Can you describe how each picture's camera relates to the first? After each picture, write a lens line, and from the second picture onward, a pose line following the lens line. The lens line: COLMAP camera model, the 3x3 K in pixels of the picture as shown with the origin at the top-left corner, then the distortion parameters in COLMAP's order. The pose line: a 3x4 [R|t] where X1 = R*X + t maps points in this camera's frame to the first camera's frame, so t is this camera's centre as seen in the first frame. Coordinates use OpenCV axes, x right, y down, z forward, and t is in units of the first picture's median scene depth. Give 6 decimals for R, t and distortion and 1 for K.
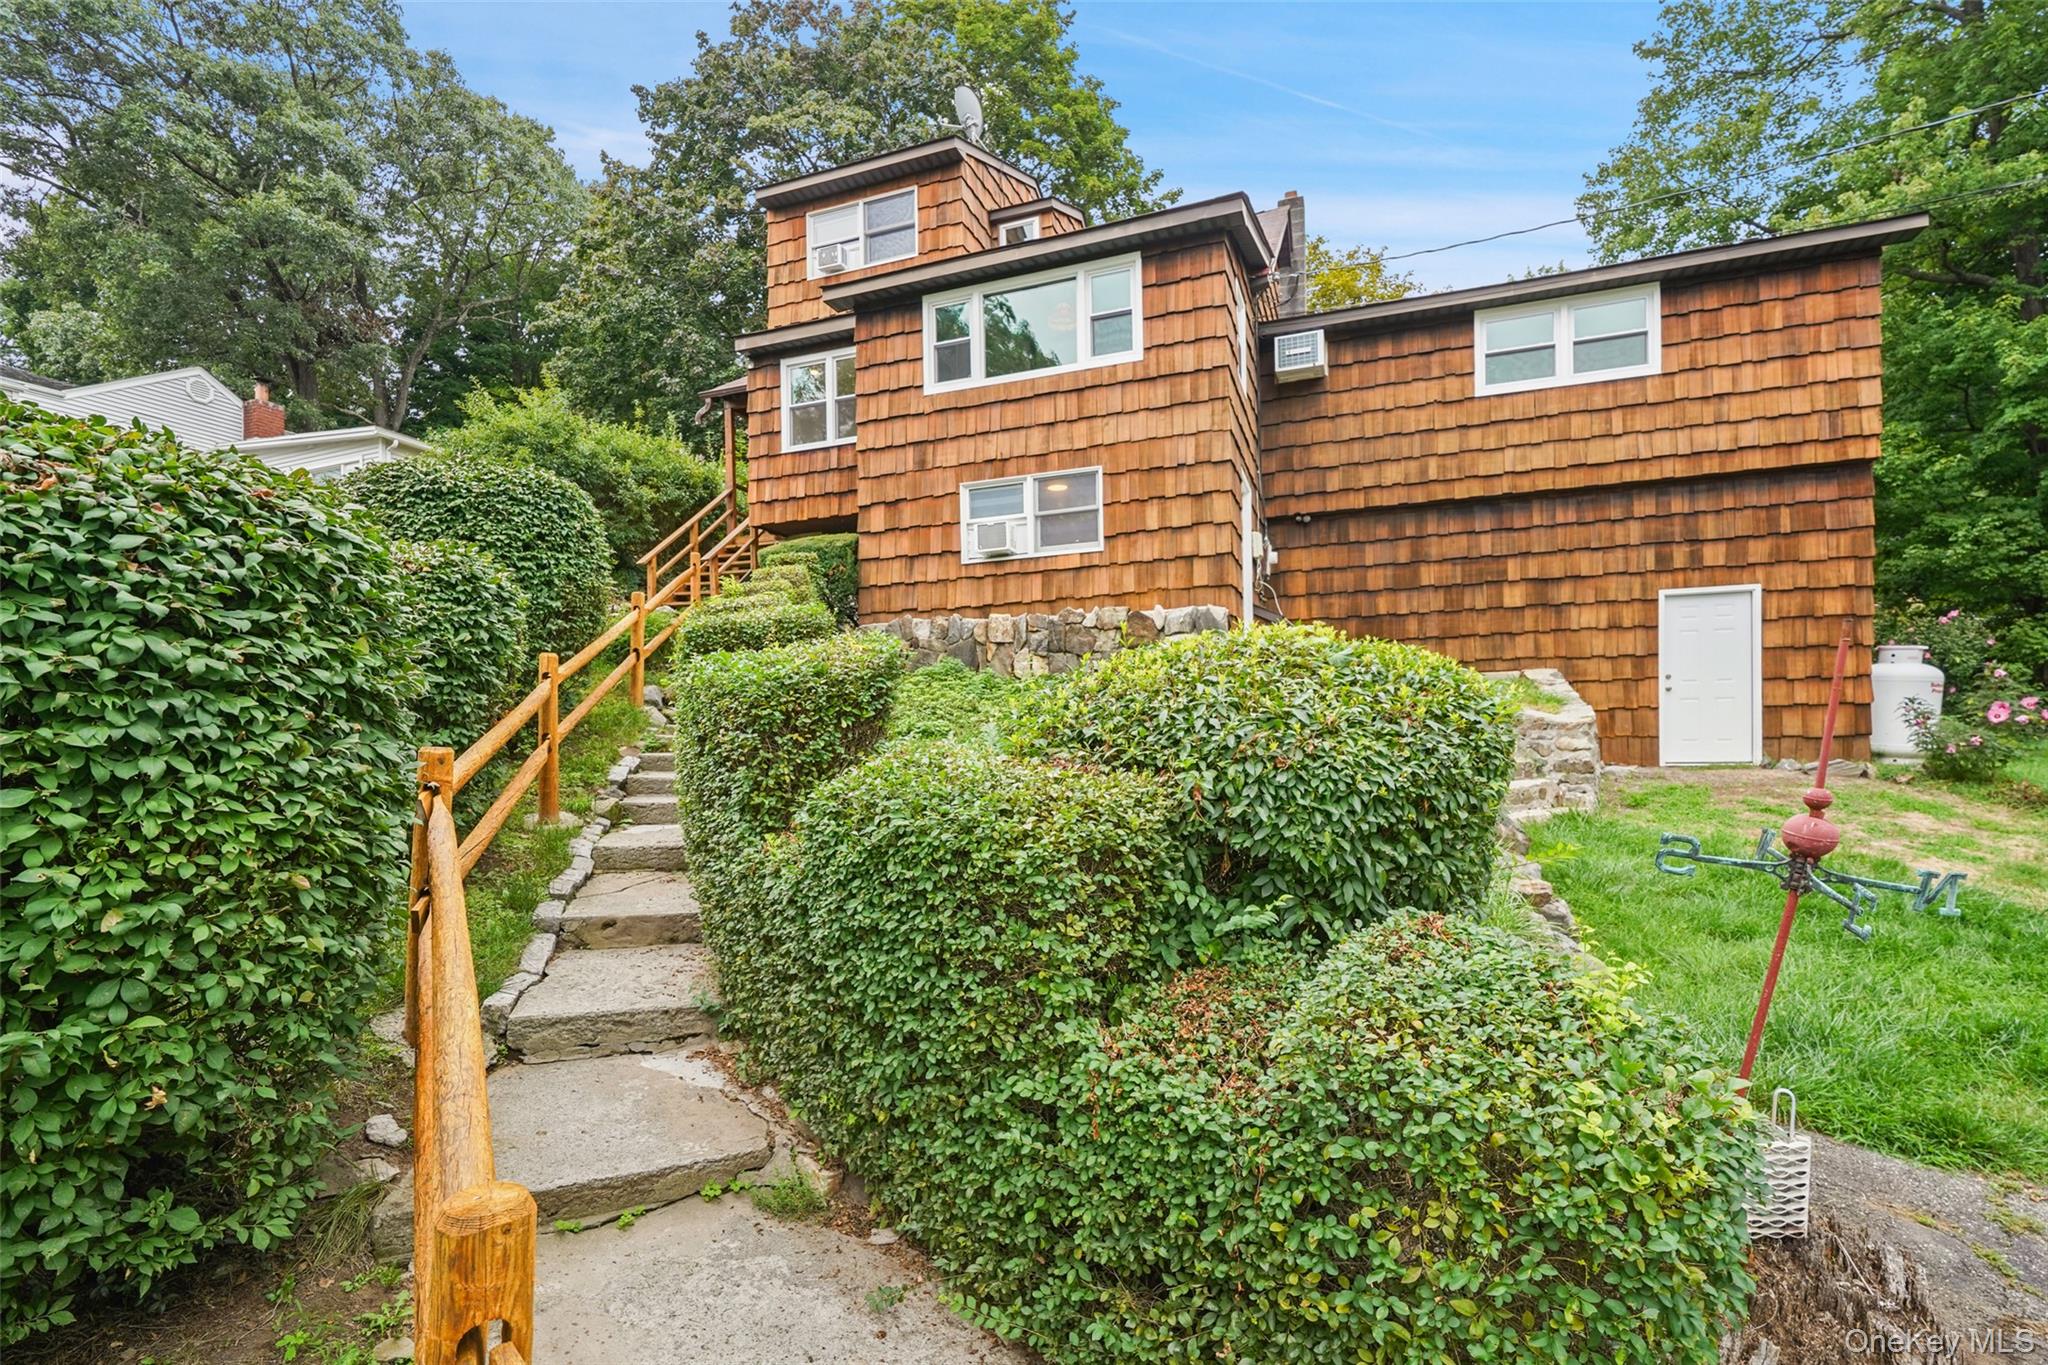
lens RADIAL K [[940.6, 0, 1011.5], [0, 940.6, 714.2], [0, 0, 1]] dist [-0.003572, 0.001279]
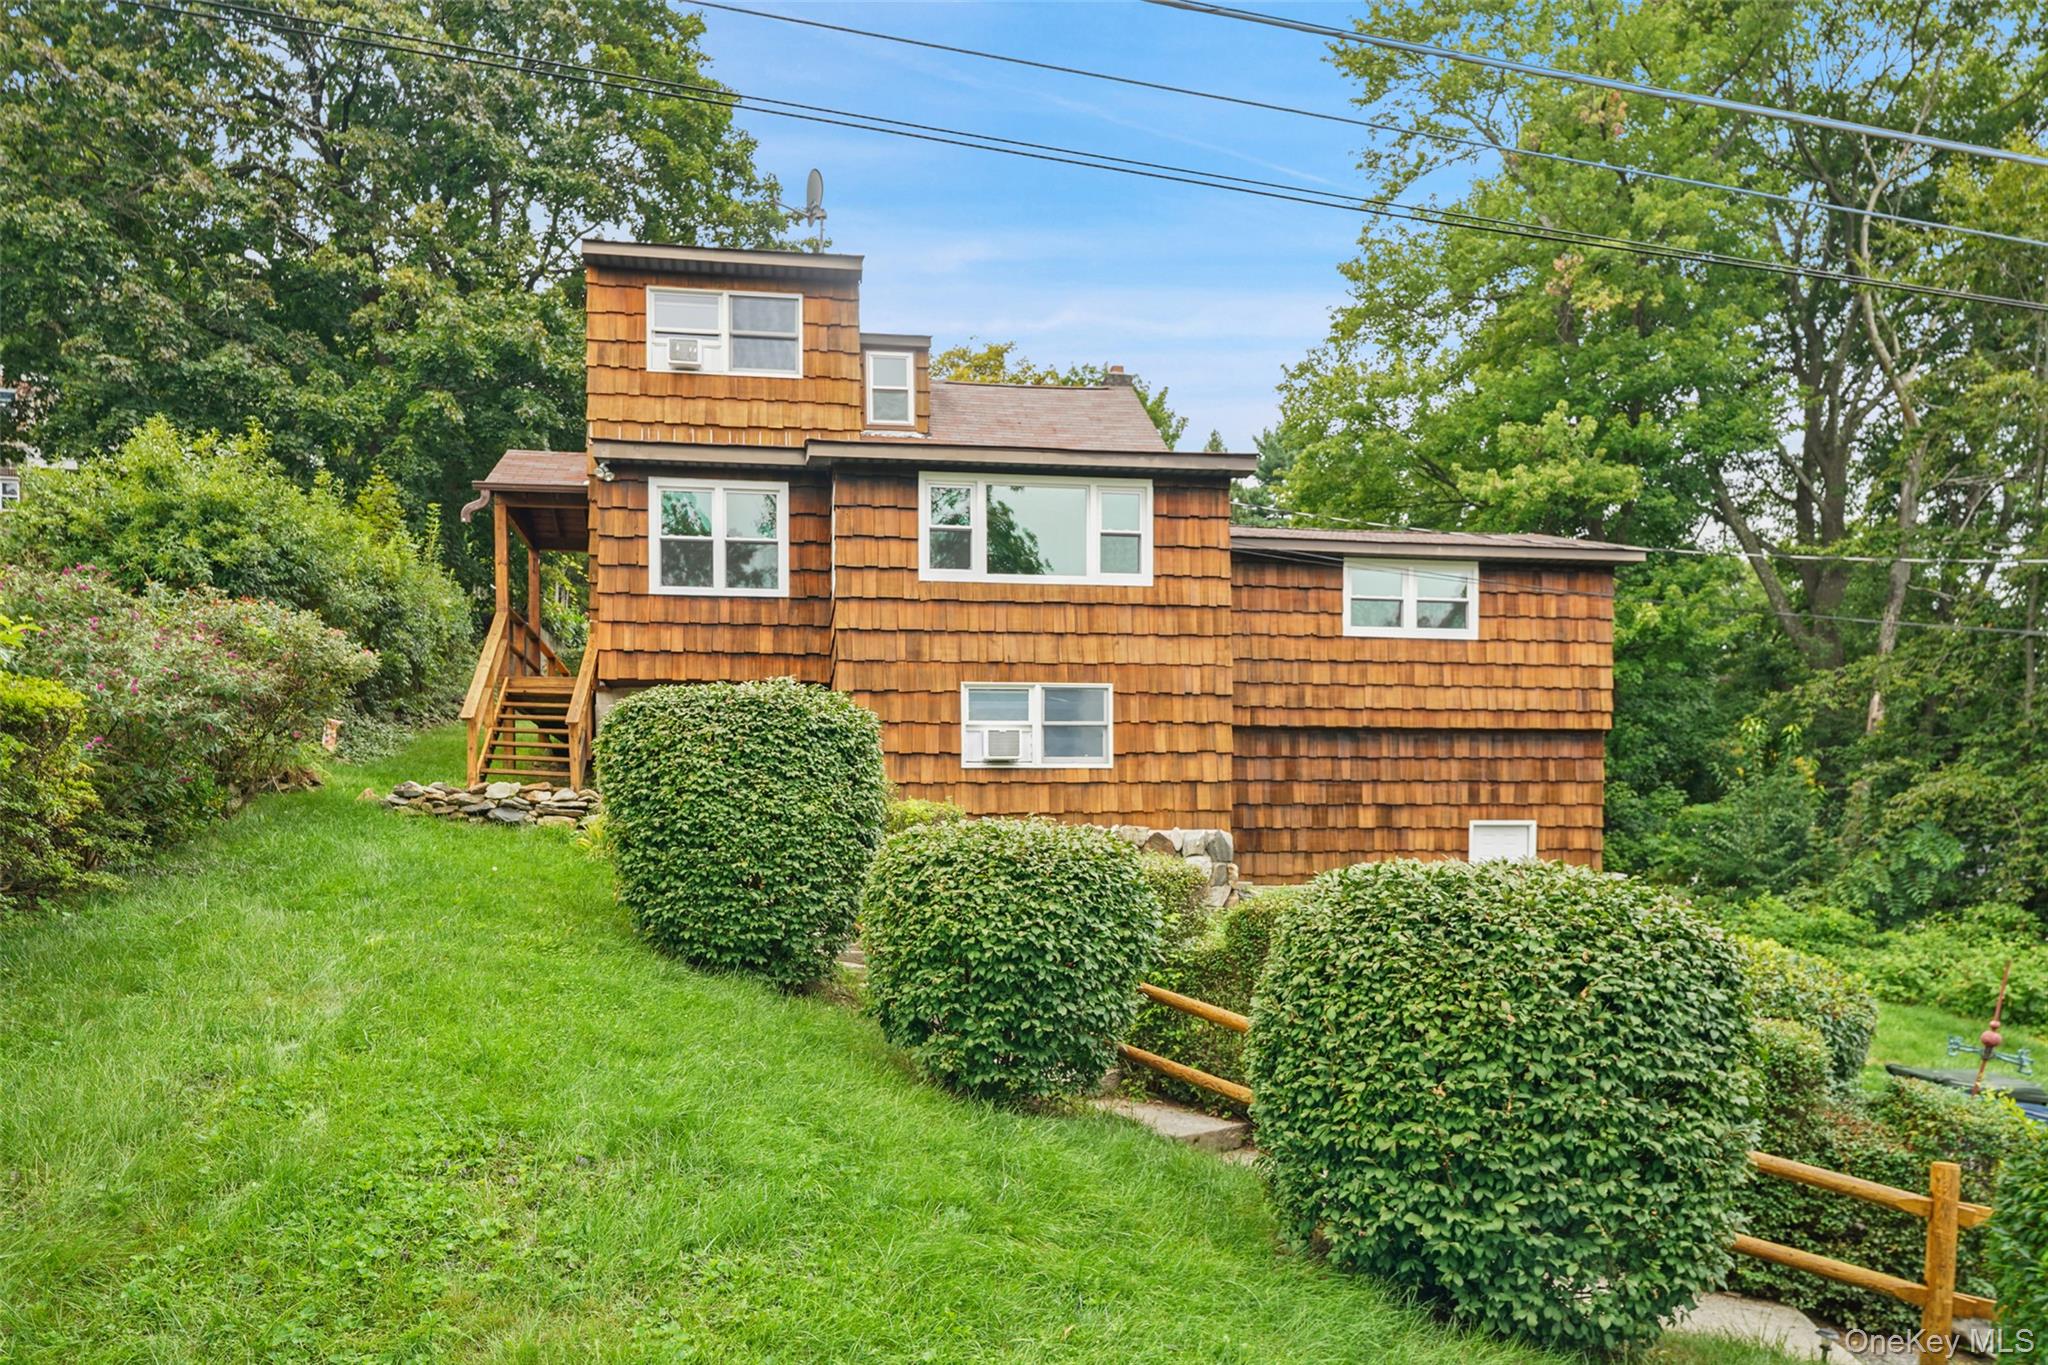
lens RADIAL K [[1296.5, 0, 1024.6], [0, 1296.5, 861.6], [0, 0, 1]] dist [0.008079, 0.000358]
pose [[0.871963, 0.023671, 0.488999, -0.616508], [-0.021042, 0.999719, -0.010872, -0.052443], [-0.489119, -0.000809, 0.872217, -0.157241]]
